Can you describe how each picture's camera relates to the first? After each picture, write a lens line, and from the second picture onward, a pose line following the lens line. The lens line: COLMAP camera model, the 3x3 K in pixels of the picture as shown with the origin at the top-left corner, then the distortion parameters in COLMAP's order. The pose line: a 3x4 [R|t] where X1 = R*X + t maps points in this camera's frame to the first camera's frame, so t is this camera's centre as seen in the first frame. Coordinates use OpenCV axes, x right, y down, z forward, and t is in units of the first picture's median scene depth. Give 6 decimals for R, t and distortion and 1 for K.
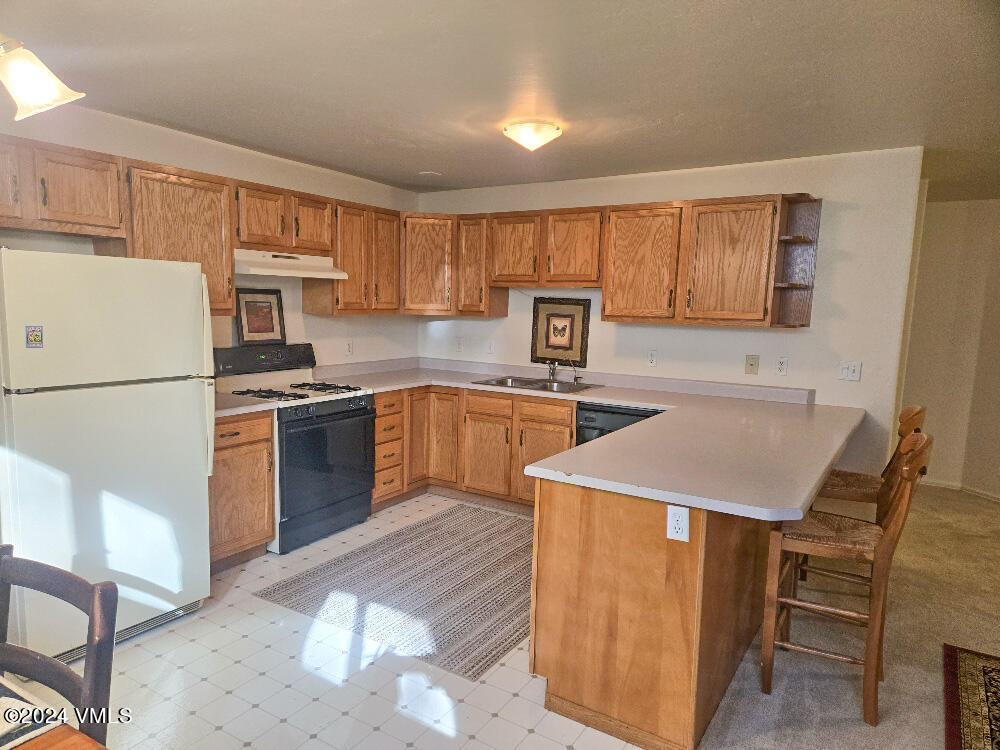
lens RADIAL K [[660.1, 0, 497.4], [0, 660.1, 391.9], [0, 0, 1]] dist [0.030417, -0.013921]
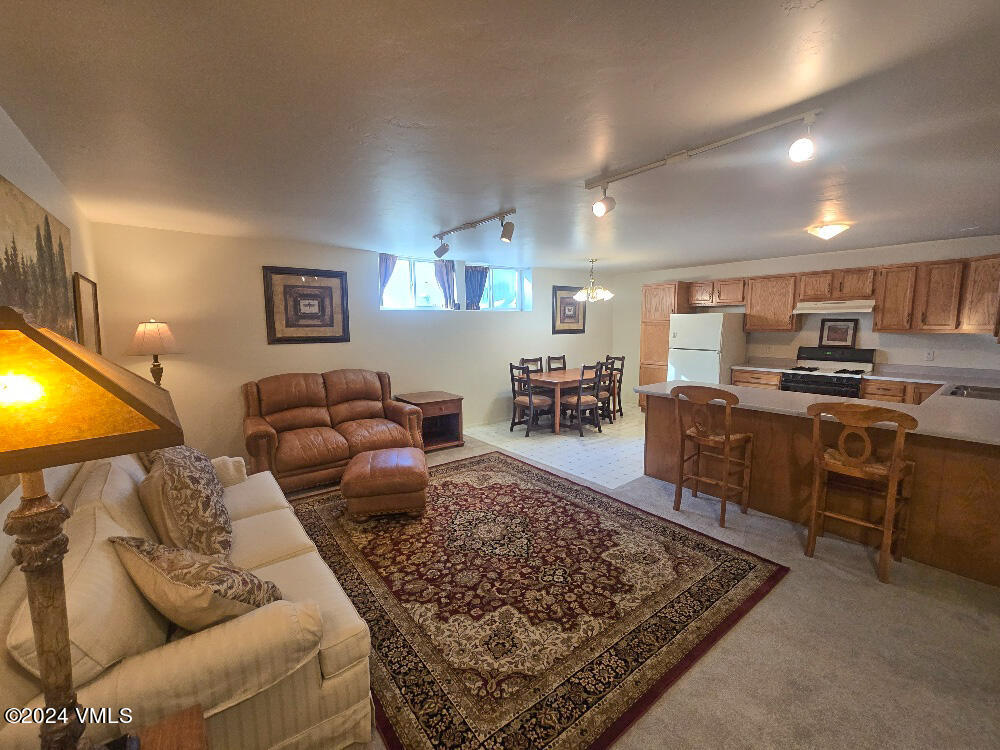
lens RADIAL K [[406.7, 0, 494.0], [0, 406.7, 375.6], [0, 0, 1]] dist [0.001253, 0.000397]
pose [[-0.322085, 0.100376, -0.941375, 1.091403], [-0.124592, 0.981221, 0.147252, -0.039409], [0.938477, 0.164715, -0.303530, 0.418077]]
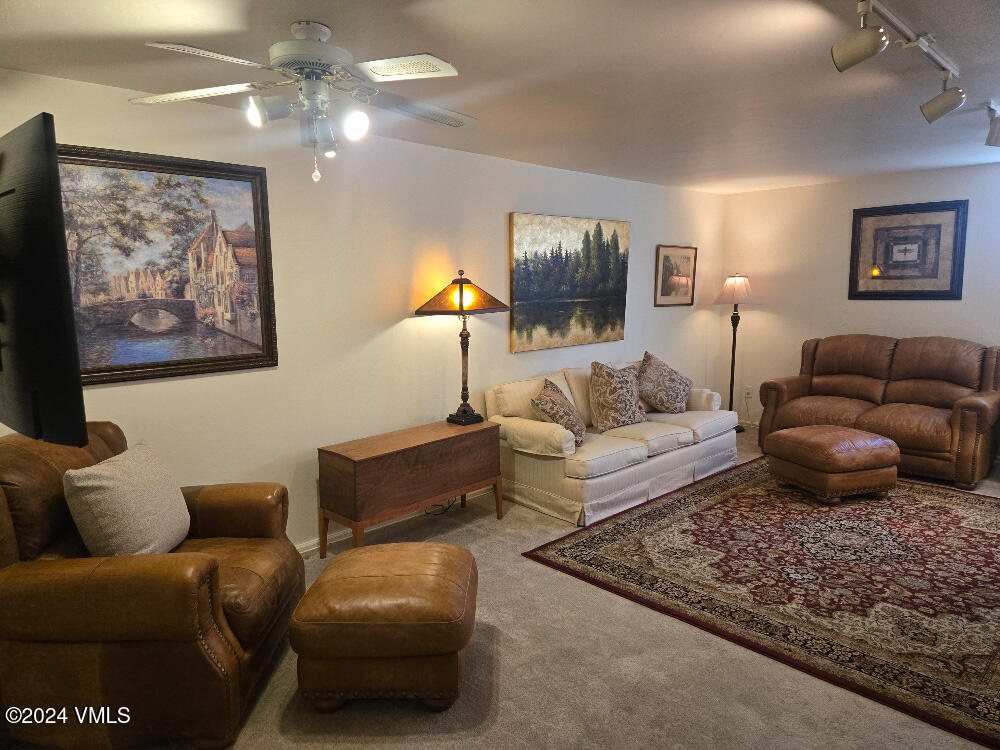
lens RADIAL K [[660.1, 0, 497.1], [0, 660.1, 371.8], [0, 0, 1]] dist [0.030417, -0.013921]
pose [[-0.976088, -0.034477, 0.214626, 0.758553], [0.023535, 0.964777, 0.262015, -0.137118], [-0.216100, 0.260801, -0.940895, 1.106564]]
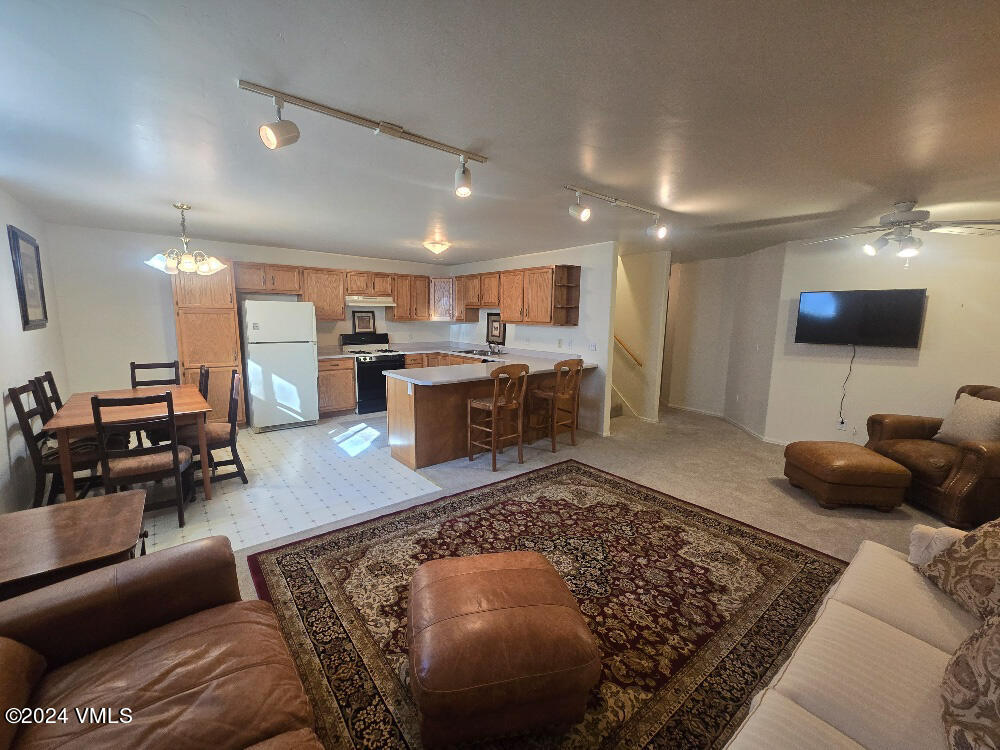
lens RADIAL K [[406.7, 0, 493.2], [0, 406.7, 379.6], [0, 0, 1]] dist [0.001253, 0.000397]
pose [[0.950677, 0.039375, -0.307673, 0.569448], [-0.033414, 0.999138, 0.024623, 0.047984], [0.308377, -0.013128, 0.951174, -0.303365]]
